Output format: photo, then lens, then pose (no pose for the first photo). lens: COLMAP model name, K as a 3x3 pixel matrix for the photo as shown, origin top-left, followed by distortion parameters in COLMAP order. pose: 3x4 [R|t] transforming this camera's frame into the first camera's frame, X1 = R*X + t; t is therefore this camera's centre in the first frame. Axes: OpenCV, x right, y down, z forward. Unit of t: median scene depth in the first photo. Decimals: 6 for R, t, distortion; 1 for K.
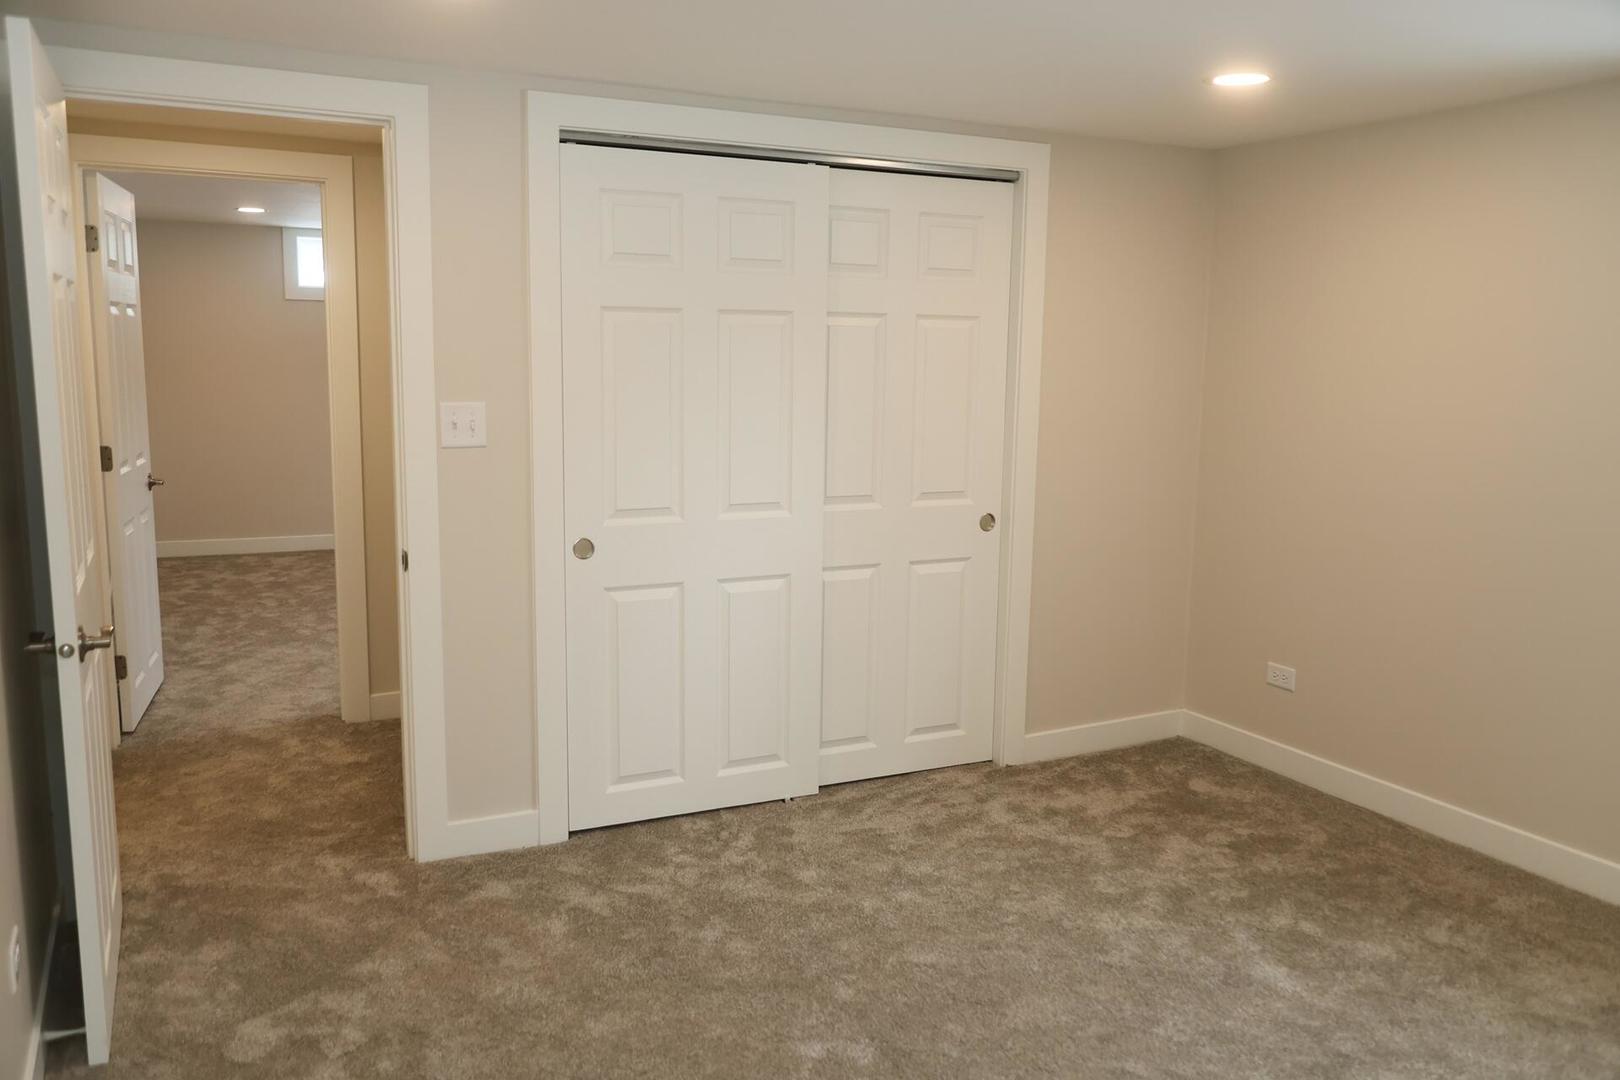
lens RADIAL K [[1279.8, 0, 810.0], [0, 1279.8, 540.0], [0, 0, 1]] dist [0.059102, -0.000283]
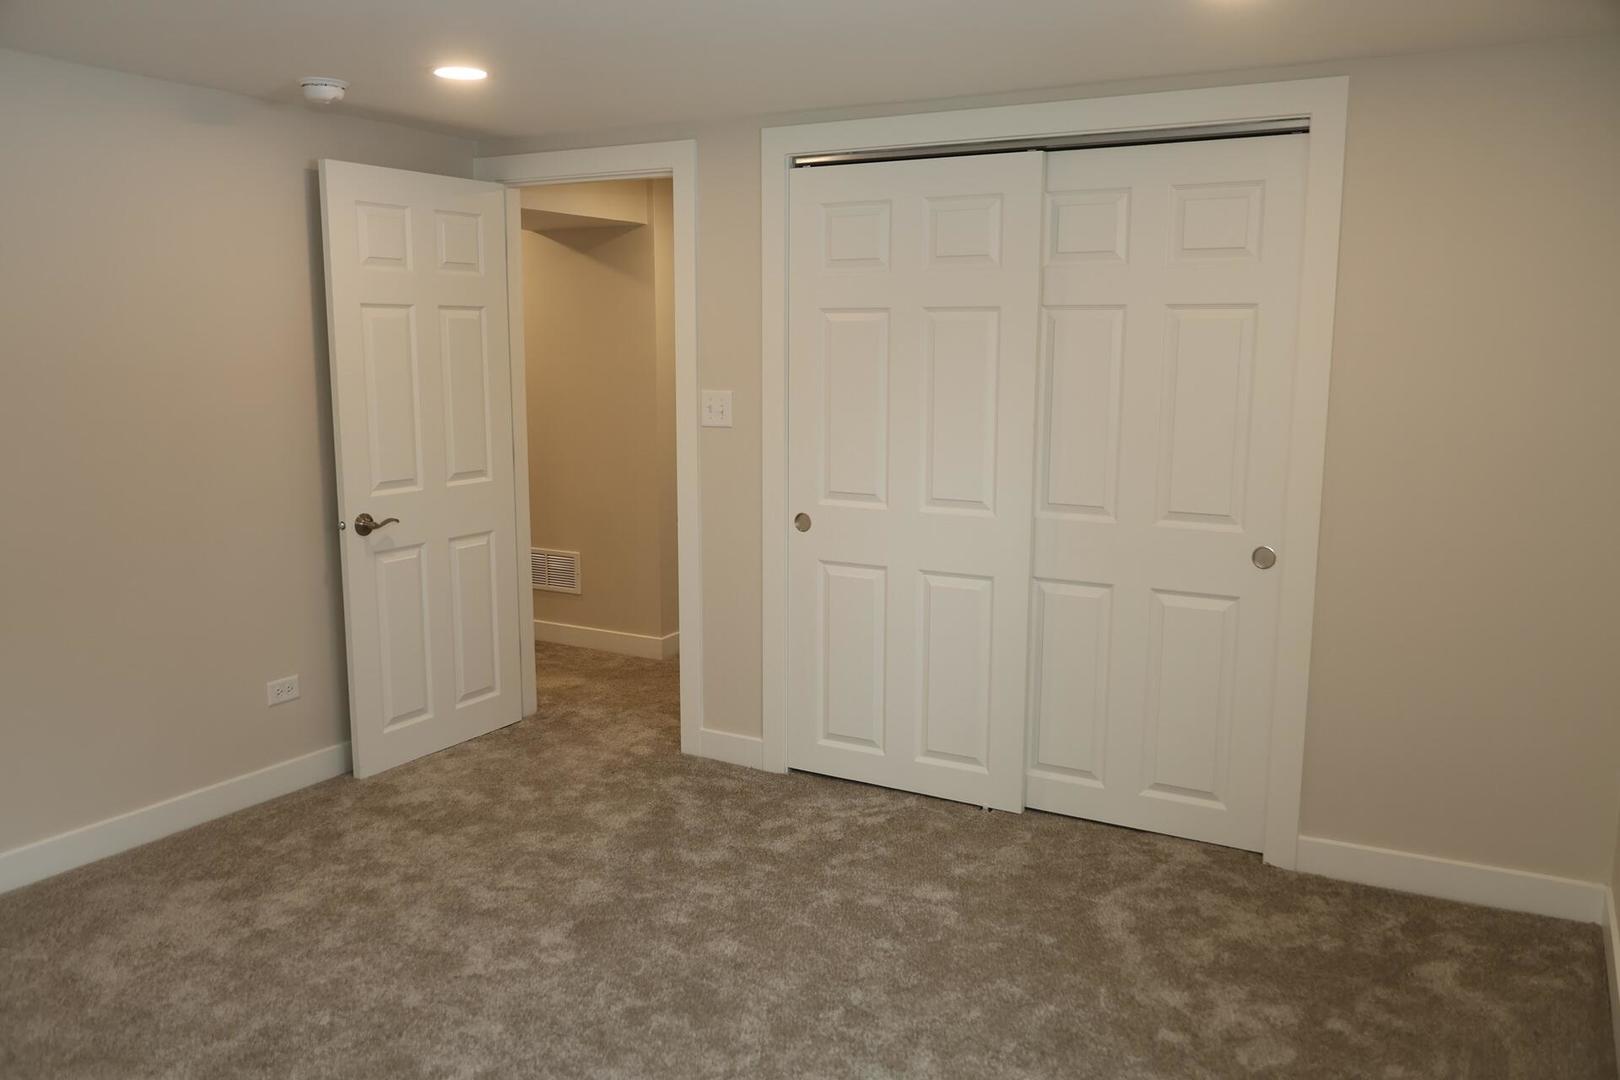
lens RADIAL K [[1279.8, 0, 810.0], [0, 1279.8, 540.0], [0, 0, 1]] dist [0.059102, -0.000283]
pose [[0.571260, 0.115597, -0.812588, 0.721782], [-0.121919, 0.991000, 0.055267, -0.039603], [0.811663, 0.067498, 0.580213, 0.334697]]
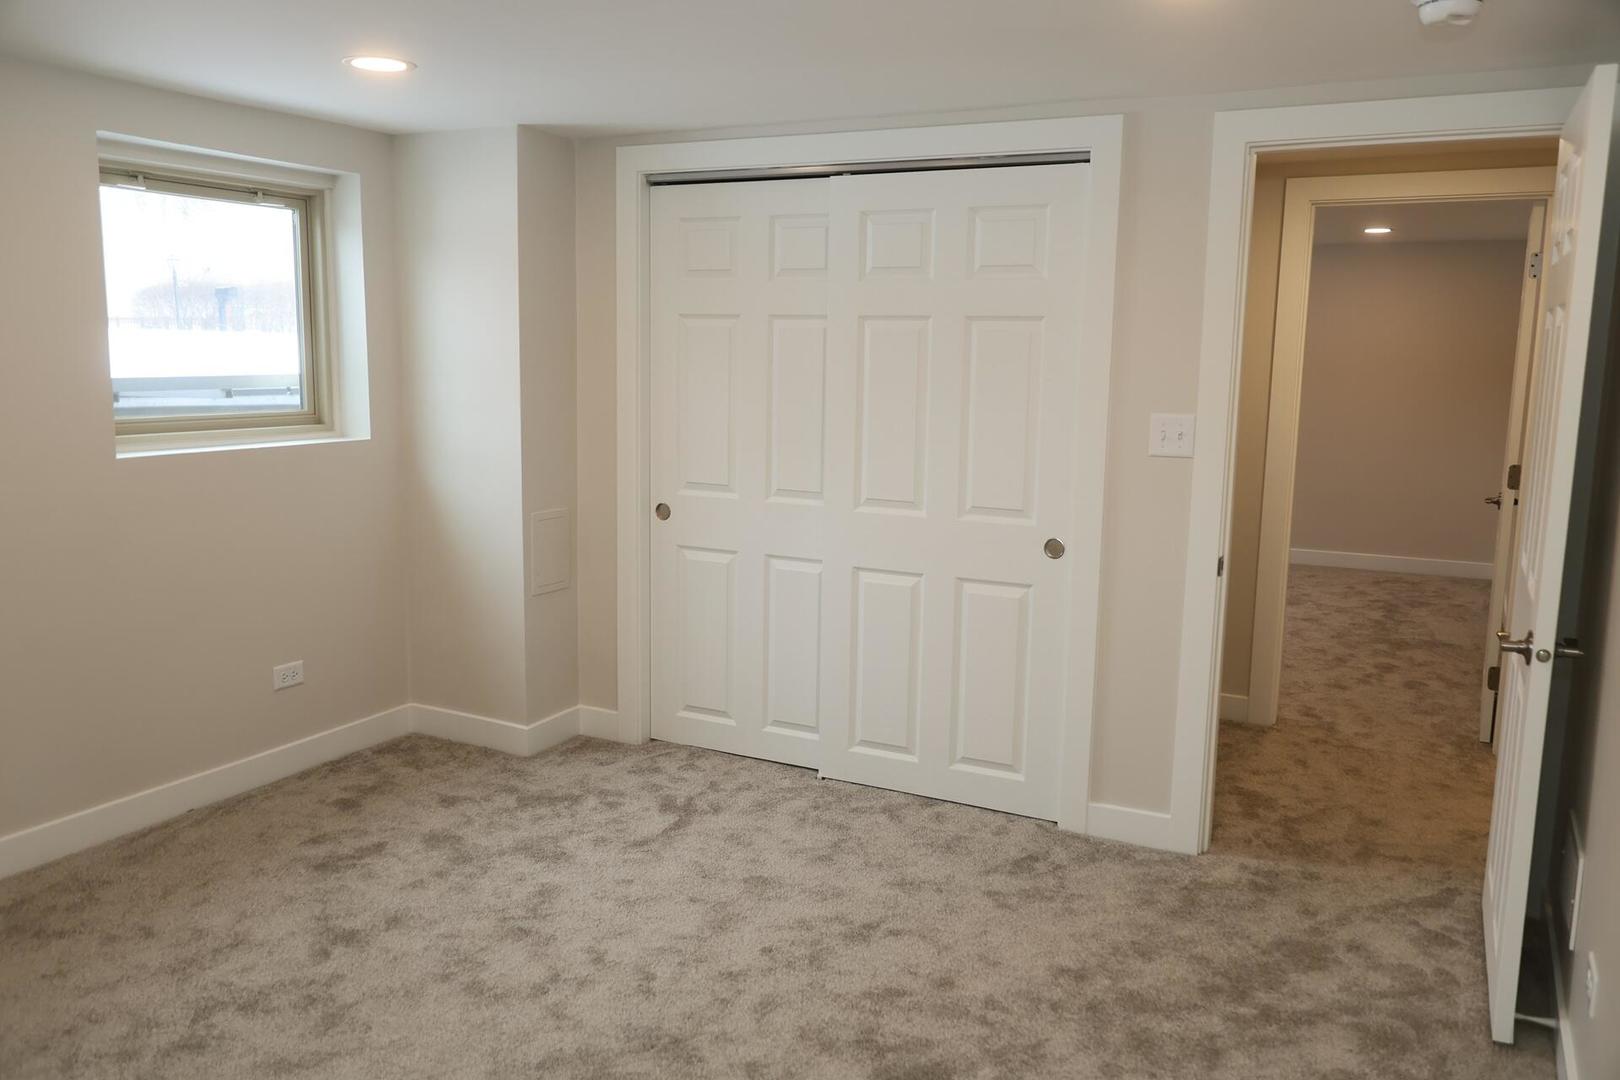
lens RADIAL K [[1242.8, 0, 810.0], [0, 1242.8, 540.0], [0, 0, 1]] dist [0.100092, -0.004862]
pose [[0.563098, 0.125685, -0.816776, 0.853802], [-0.139556, 0.988634, 0.055918, -0.050145], [0.814521, 0.082499, 0.574238, 0.409622]]
